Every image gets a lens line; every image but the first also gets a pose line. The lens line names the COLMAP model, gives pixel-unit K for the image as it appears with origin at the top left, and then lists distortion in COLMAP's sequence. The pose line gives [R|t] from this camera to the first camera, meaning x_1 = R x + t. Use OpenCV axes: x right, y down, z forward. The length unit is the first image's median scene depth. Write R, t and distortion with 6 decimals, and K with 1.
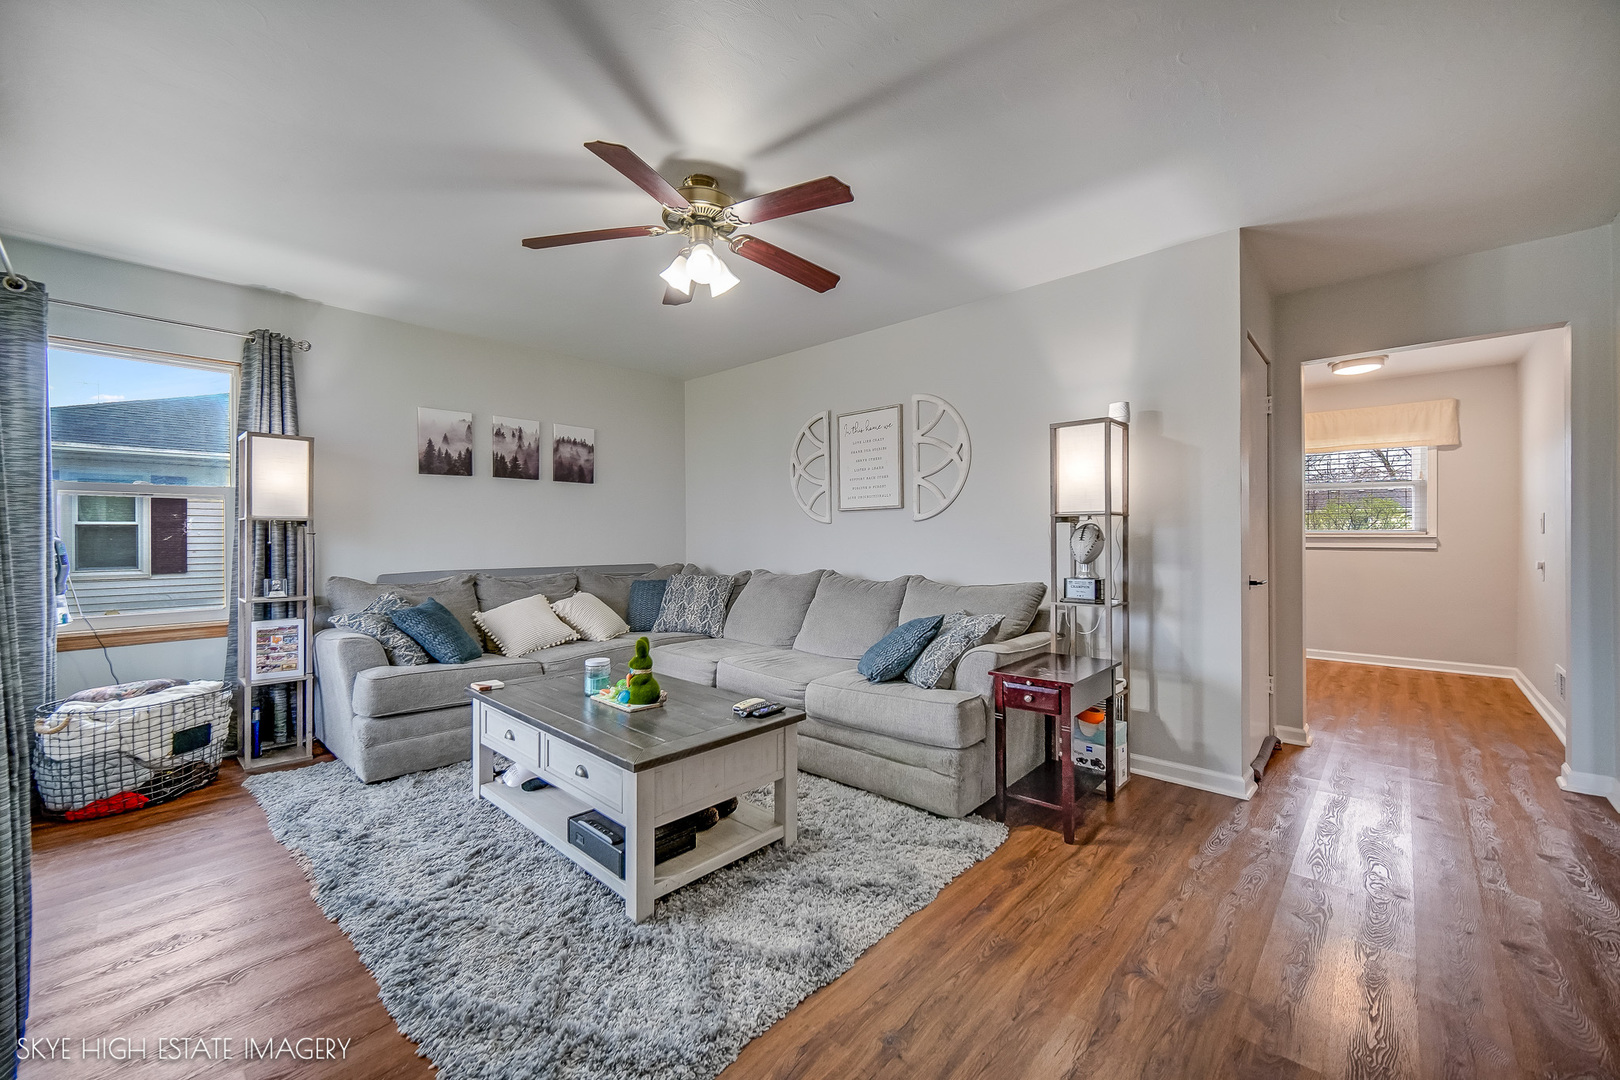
lens RADIAL K [[640.0, 0, 816.8], [0, 640.0, 533.0], [0, 0, 1]] dist [0.000213, -0.000035]
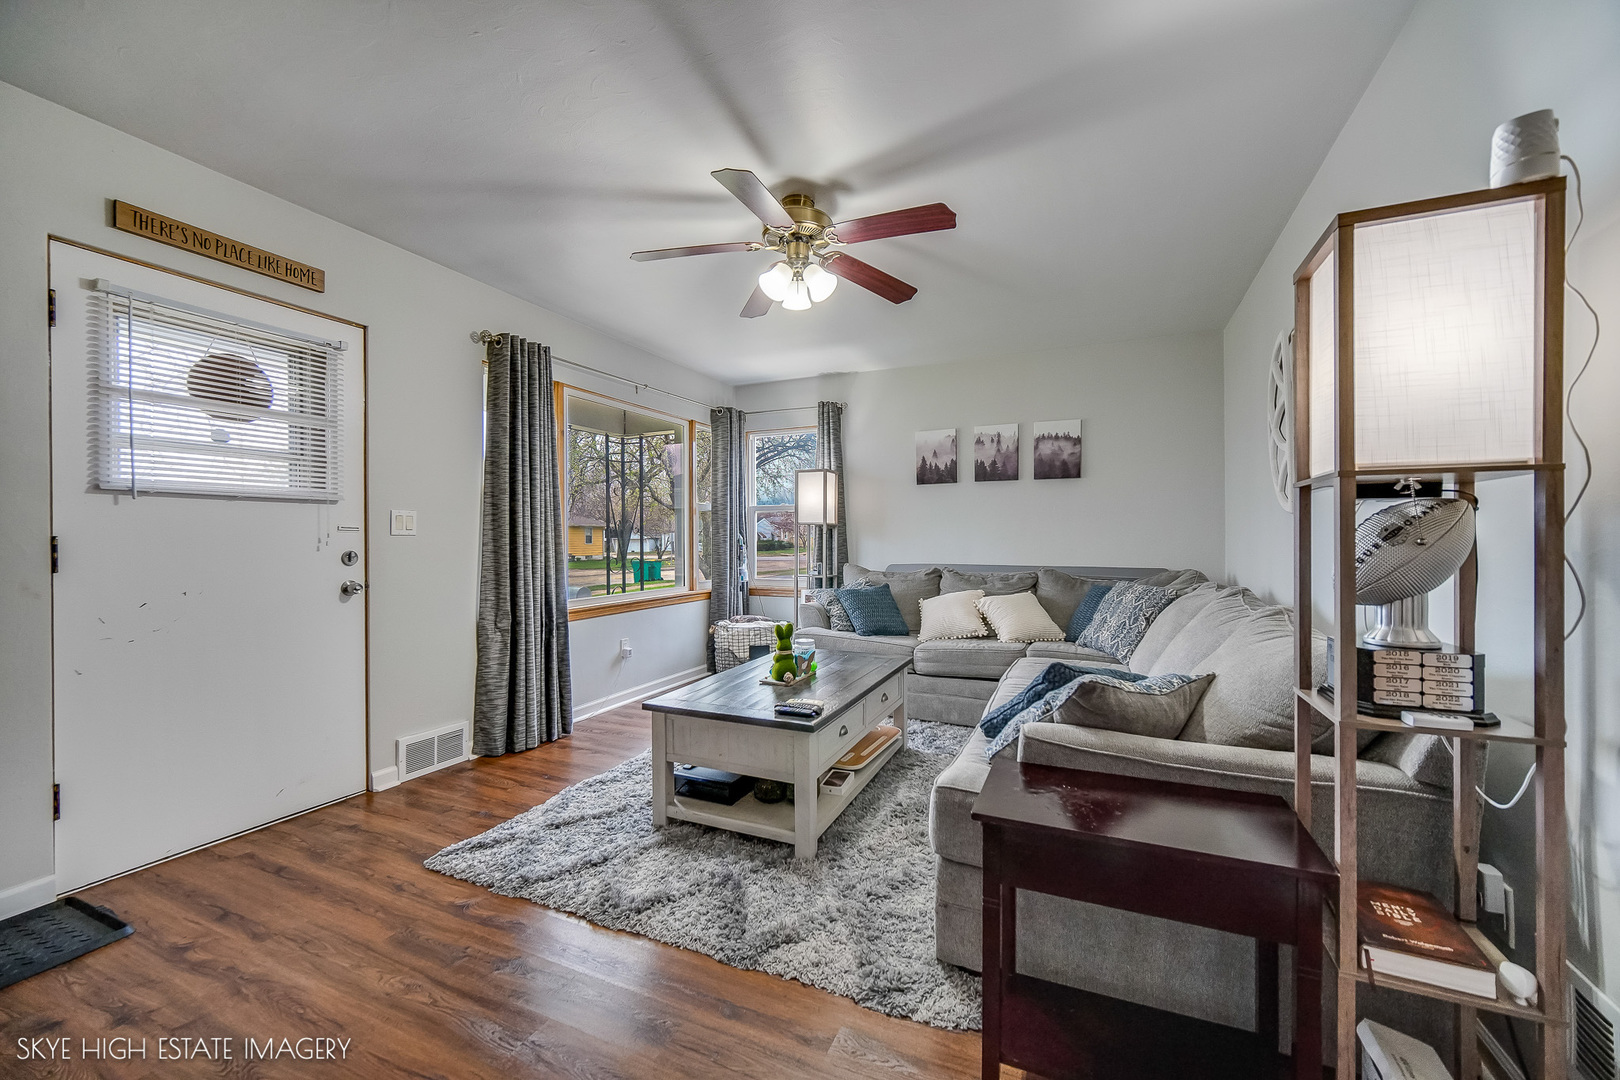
lens RADIAL K [[640.0, 0, 812.4], [0, 640.0, 538.8], [0, 0, 1]] dist [0.000213, -0.000035]
pose [[0.314477, 0.003511, -0.949259, 0.470994], [0.007480, 0.999953, 0.006177, 0.002811], [0.949236, -0.009043, 0.314436, 0.389031]]
